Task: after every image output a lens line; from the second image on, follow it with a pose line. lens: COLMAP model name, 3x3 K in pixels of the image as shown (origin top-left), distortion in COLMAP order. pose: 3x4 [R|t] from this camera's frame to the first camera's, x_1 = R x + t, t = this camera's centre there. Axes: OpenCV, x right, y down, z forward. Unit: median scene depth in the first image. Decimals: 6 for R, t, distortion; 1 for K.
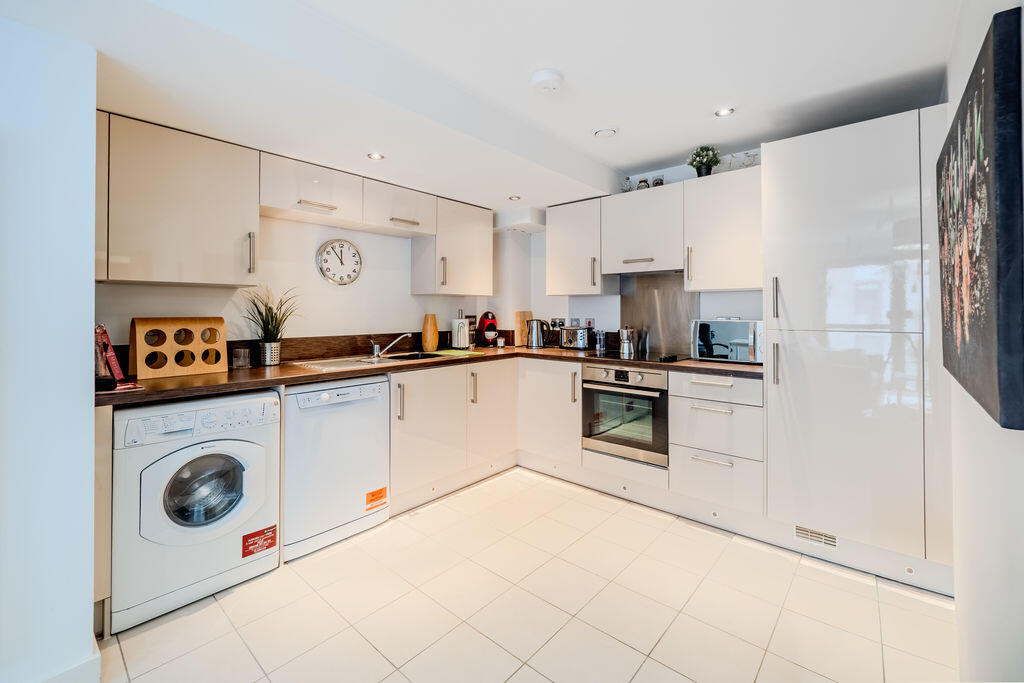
lens RADIAL K [[440.6, 0, 512.3], [0, 440.6, 315.7], [0, 0, 1]] dist [-0.001702, -0.000459]
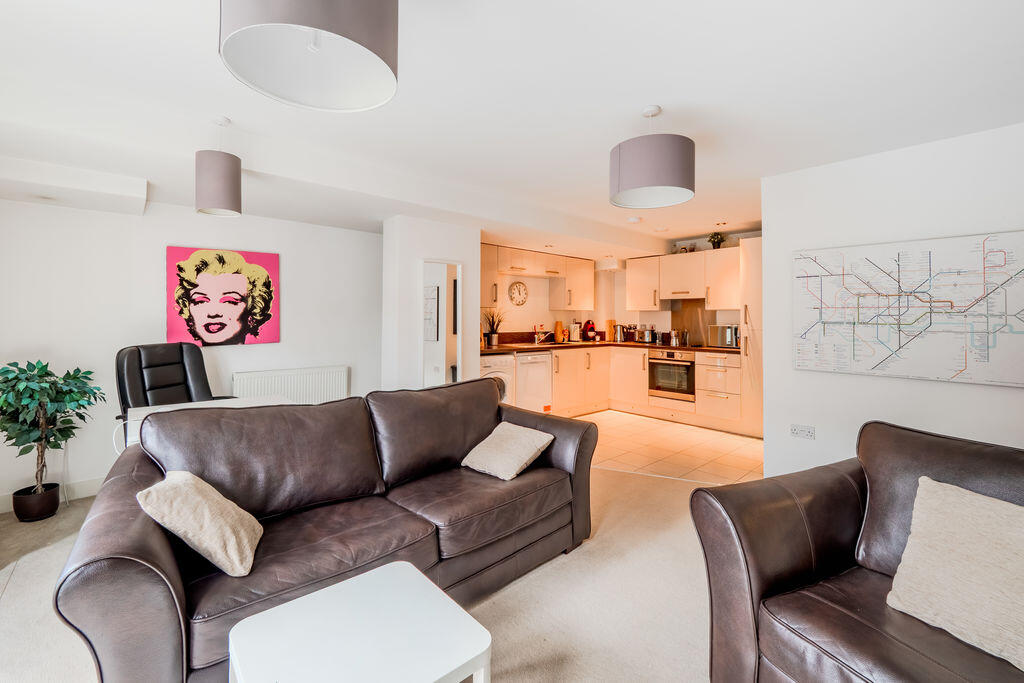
lens RADIAL K [[440.6, 0, 512.3], [0, 440.6, 315.7], [0, 0, 1]] dist [-0.001702, -0.000459]
pose [[0.991713, 0.005829, -0.128339, -0.157573], [-0.008091, 0.999821, -0.017110, 0.006403], [0.128216, 0.018007, 0.991583, -0.830600]]
